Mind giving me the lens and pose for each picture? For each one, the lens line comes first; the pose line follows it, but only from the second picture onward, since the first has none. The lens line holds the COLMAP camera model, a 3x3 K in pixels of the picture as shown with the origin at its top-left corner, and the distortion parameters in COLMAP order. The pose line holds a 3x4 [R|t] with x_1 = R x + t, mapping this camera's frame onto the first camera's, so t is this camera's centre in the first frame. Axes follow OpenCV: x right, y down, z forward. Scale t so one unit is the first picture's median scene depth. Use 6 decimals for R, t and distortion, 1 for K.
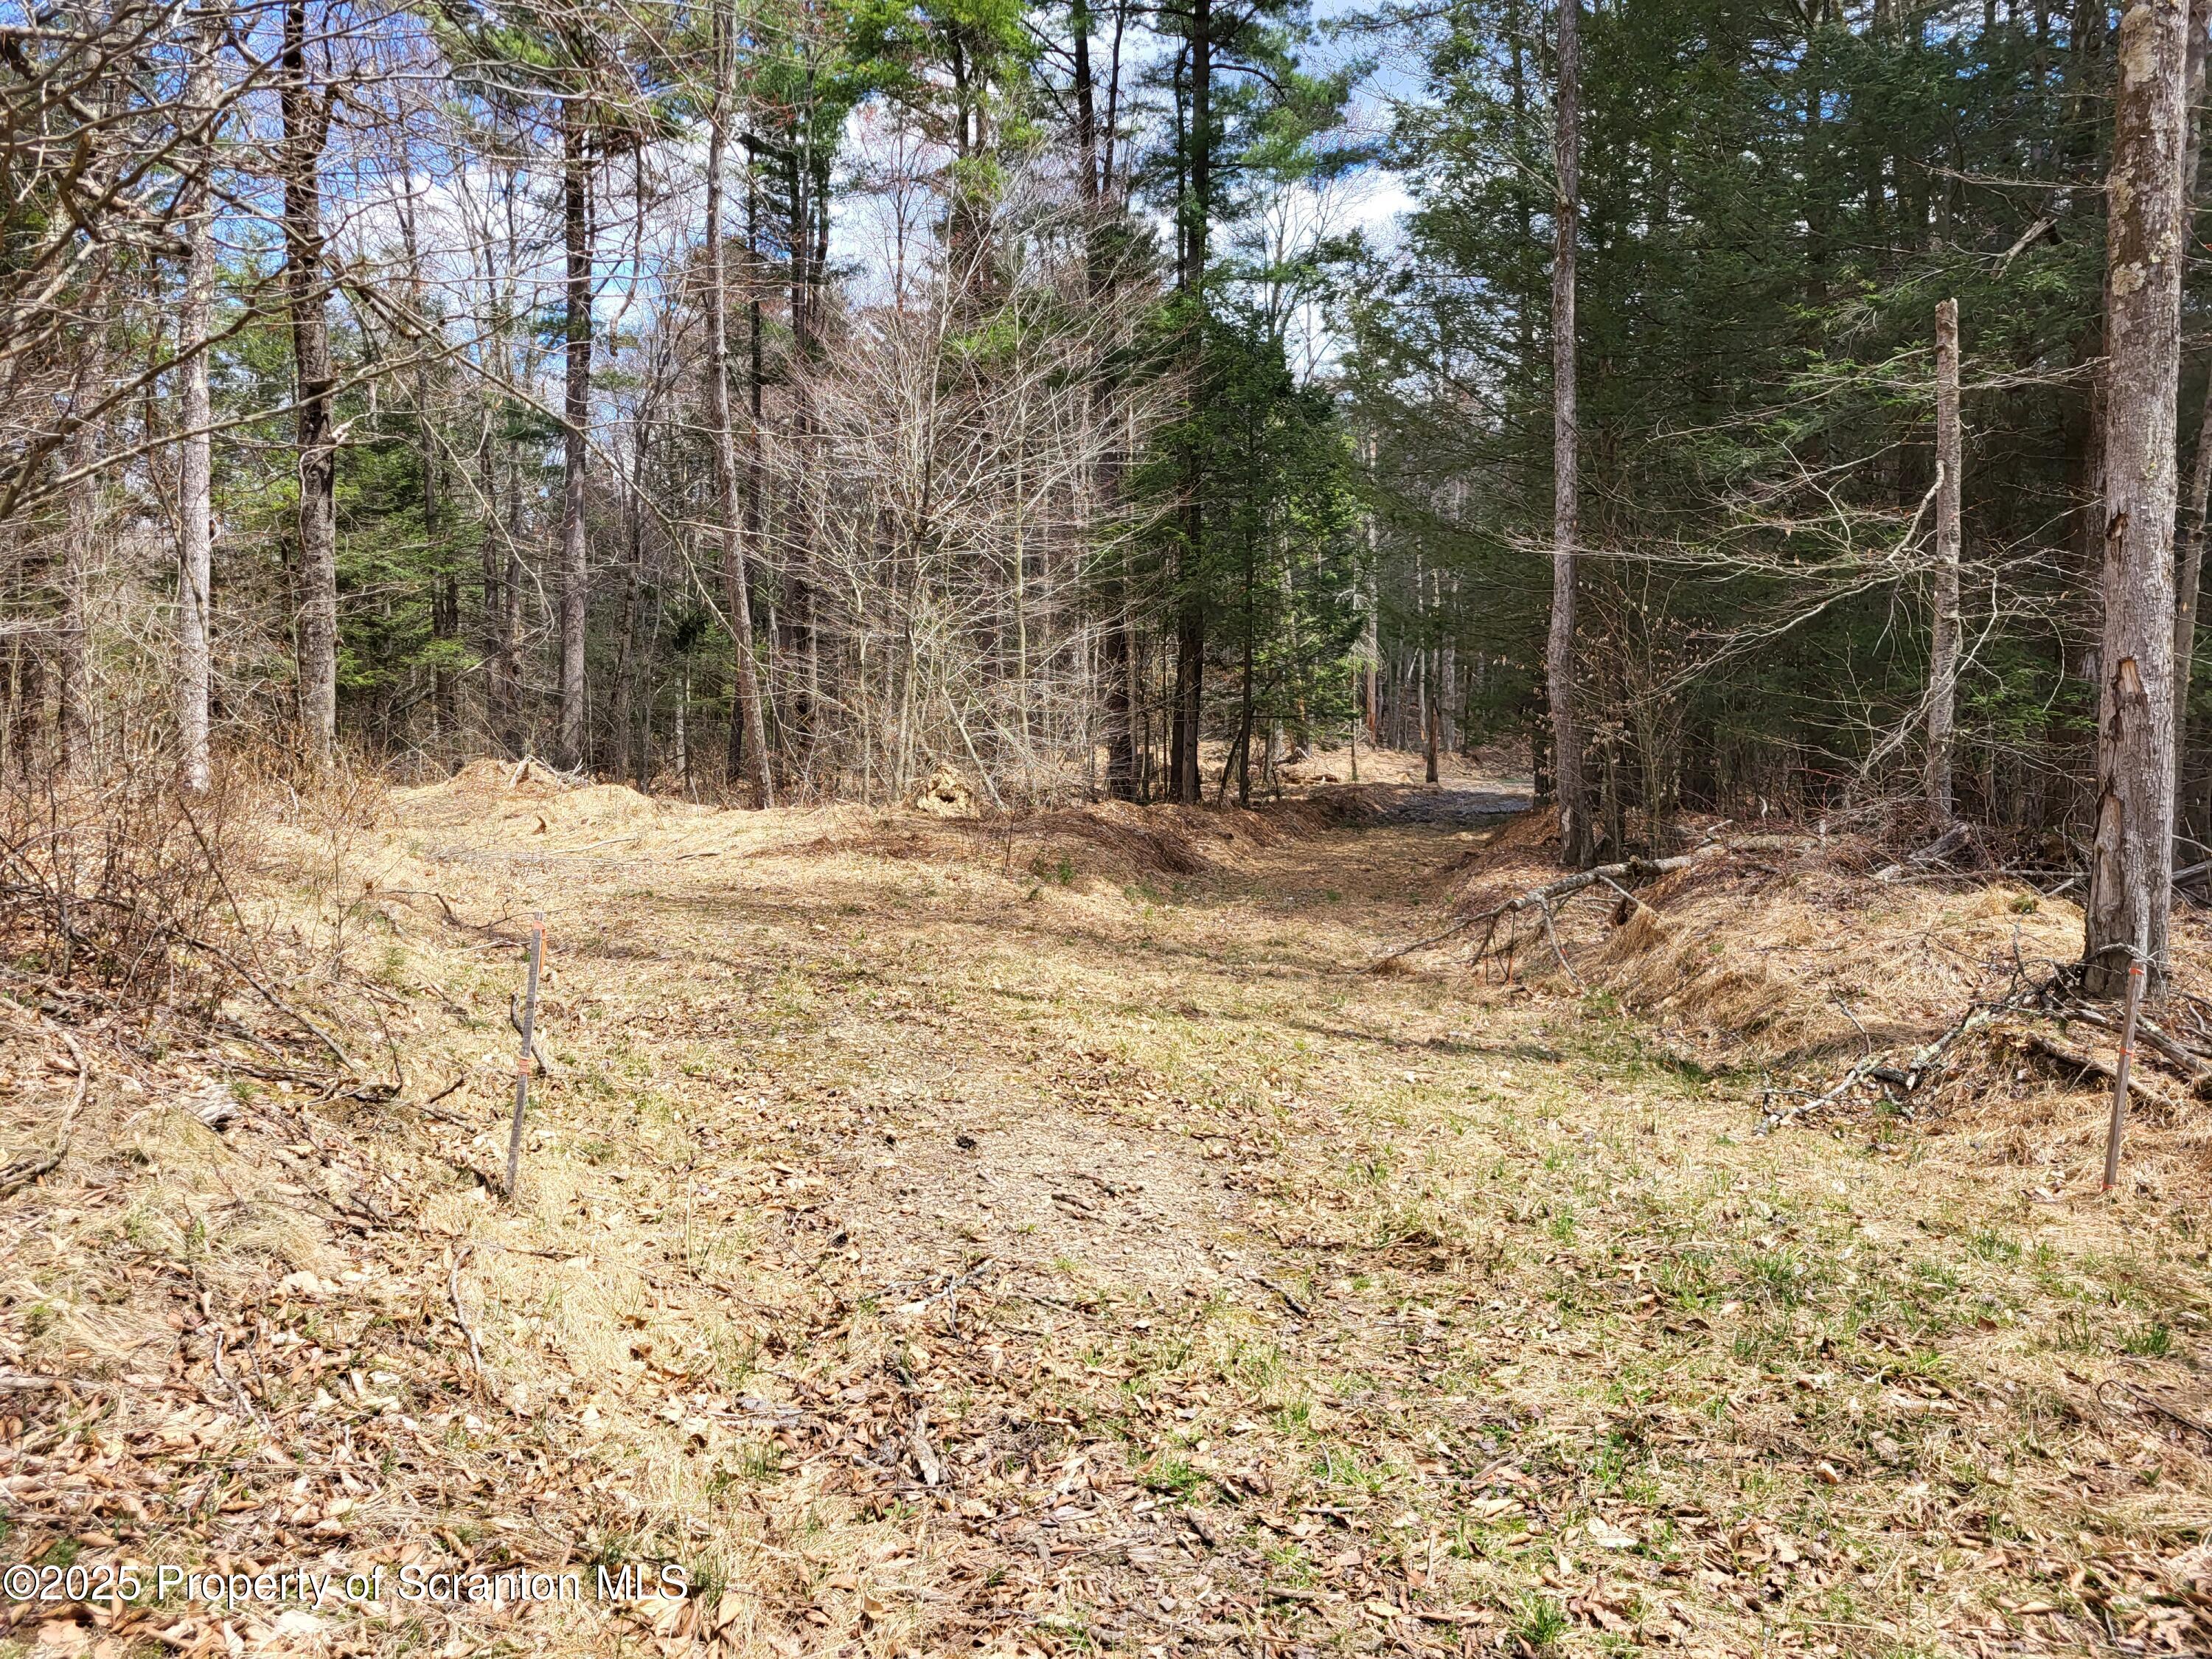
lens RADIAL K [[1743.4, 0, 1106.0], [0, 1743.4, 829.5], [0, 0, 1]] dist [0.050900, 0.010142]
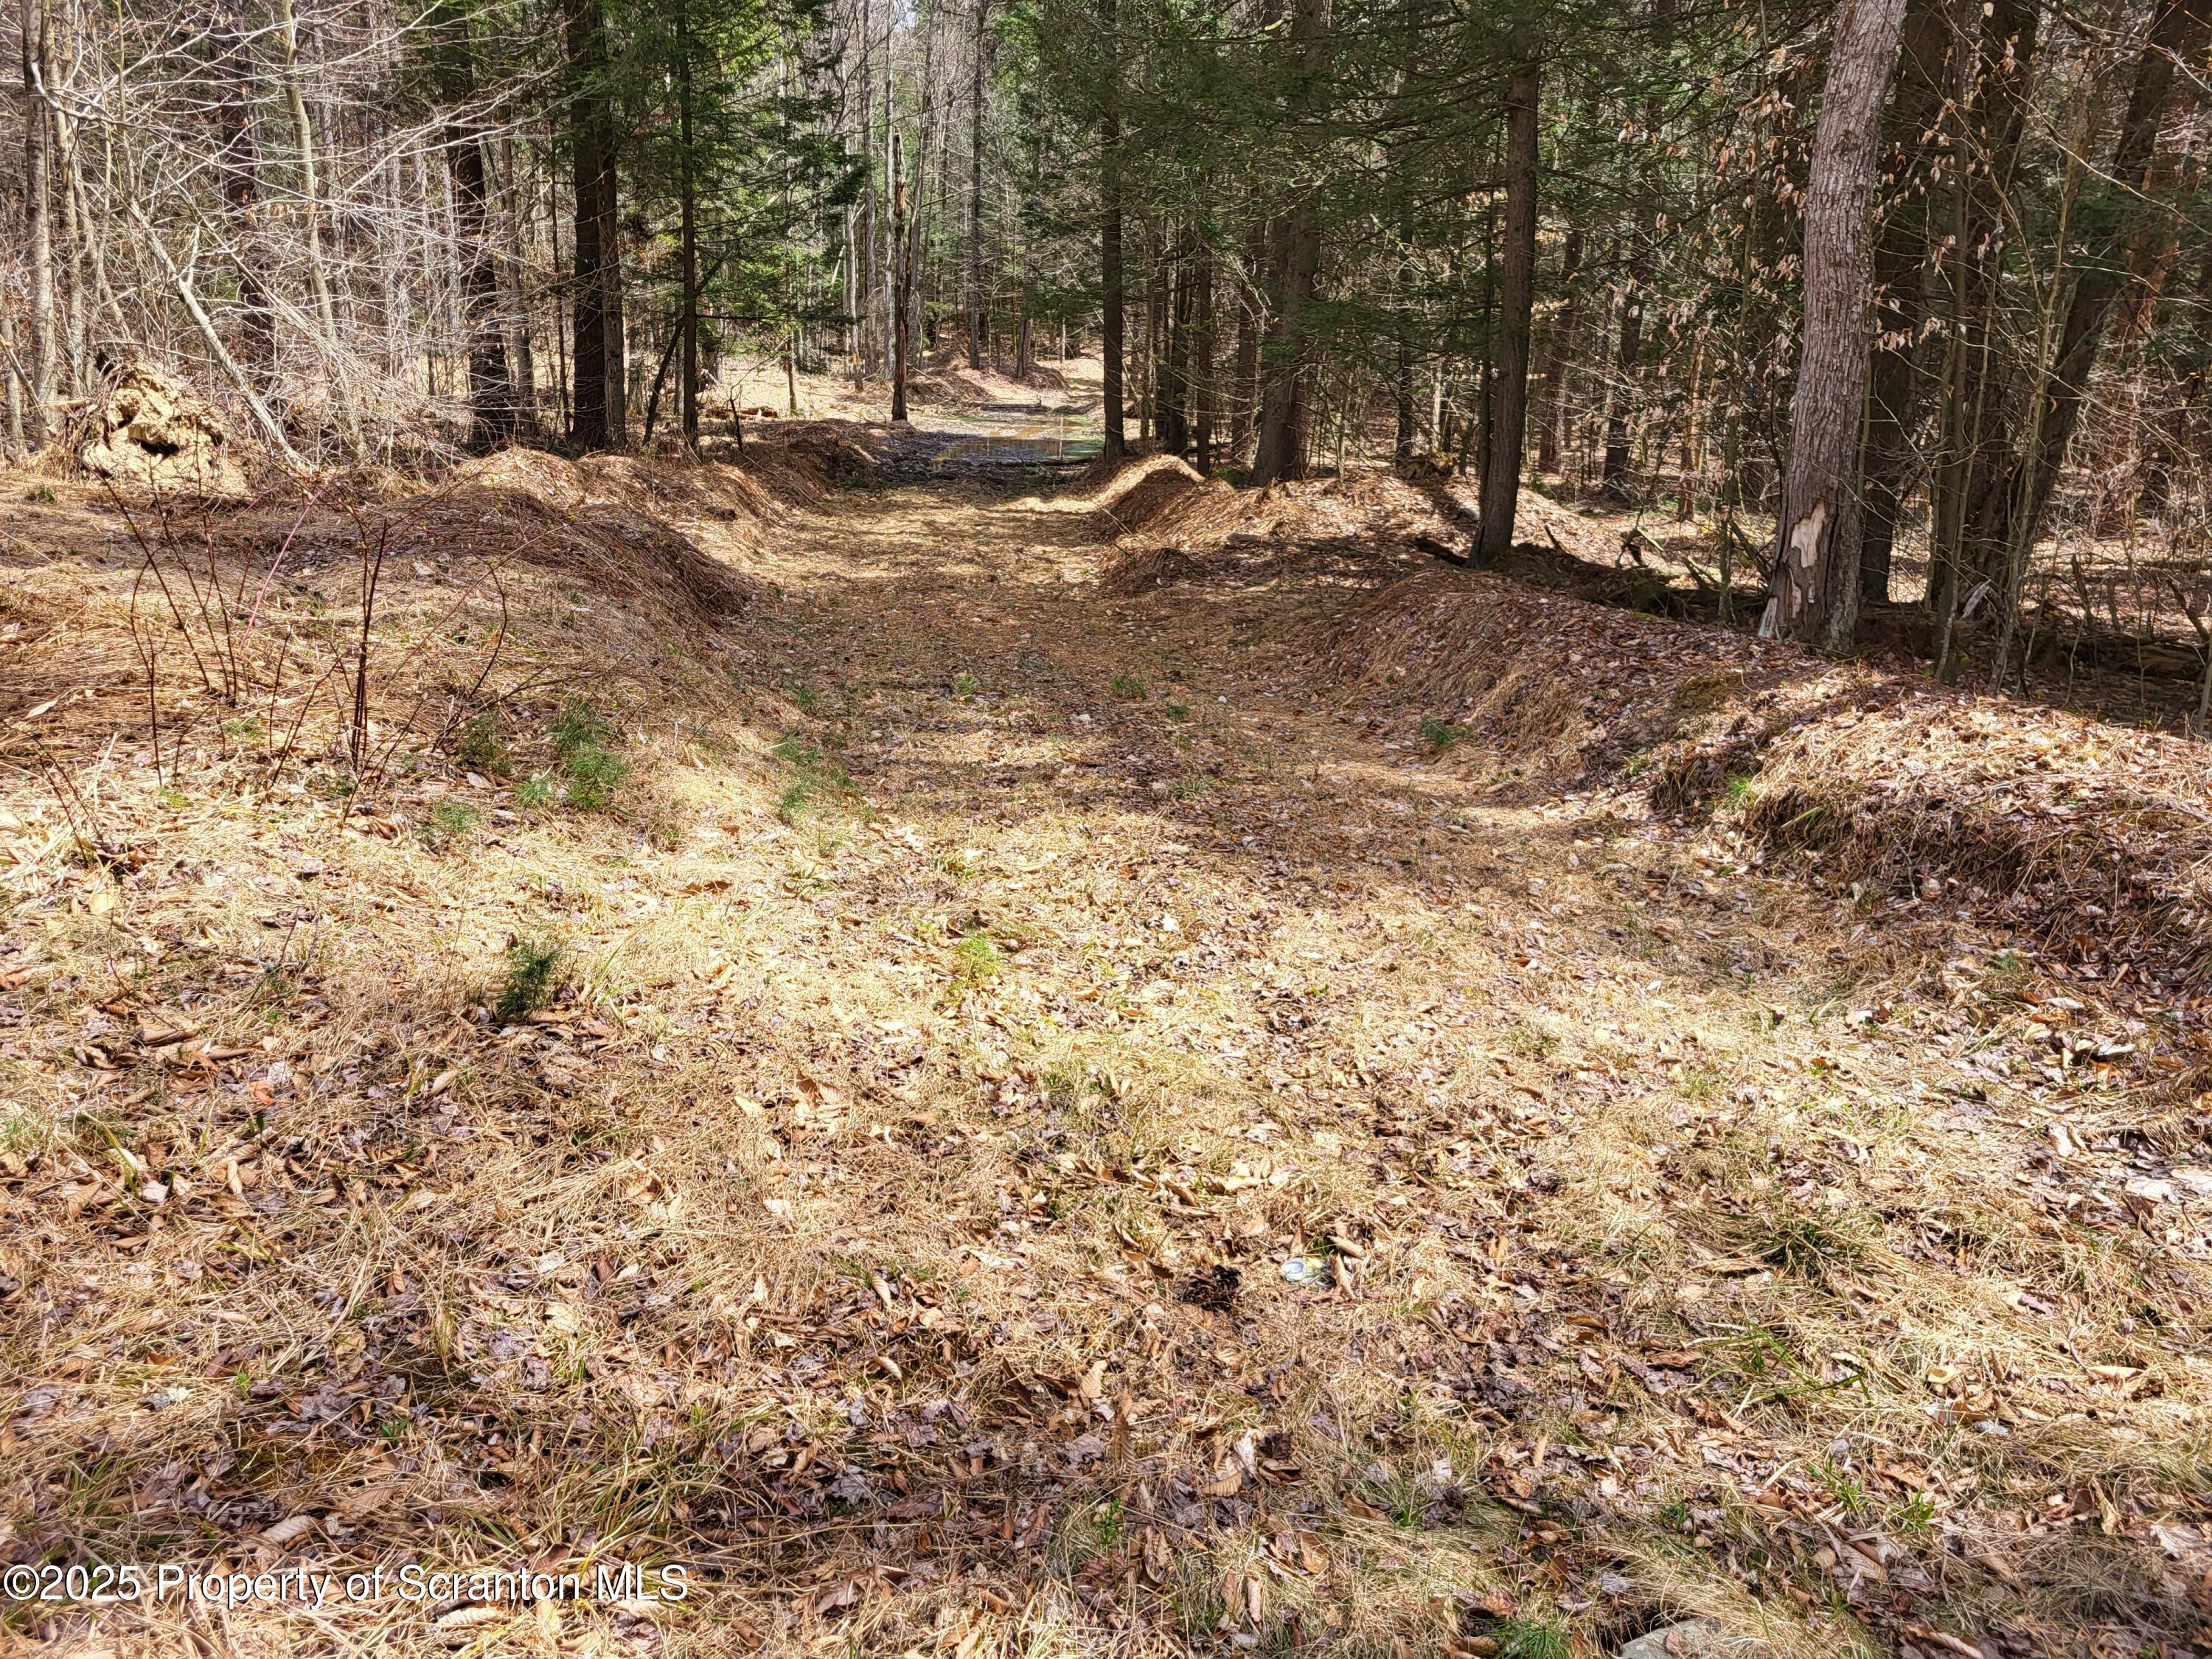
lens RADIAL K [[1743.4, 0, 1106.0], [0, 1743.4, 829.5], [0, 0, 1]] dist [0.050900, 0.010142]
pose [[0.934410, -0.067827, 0.349681, -0.026382], [-0.004820, 0.979205, 0.202814, -0.013399], [-0.356166, -0.191197, 0.914653, 0.421021]]
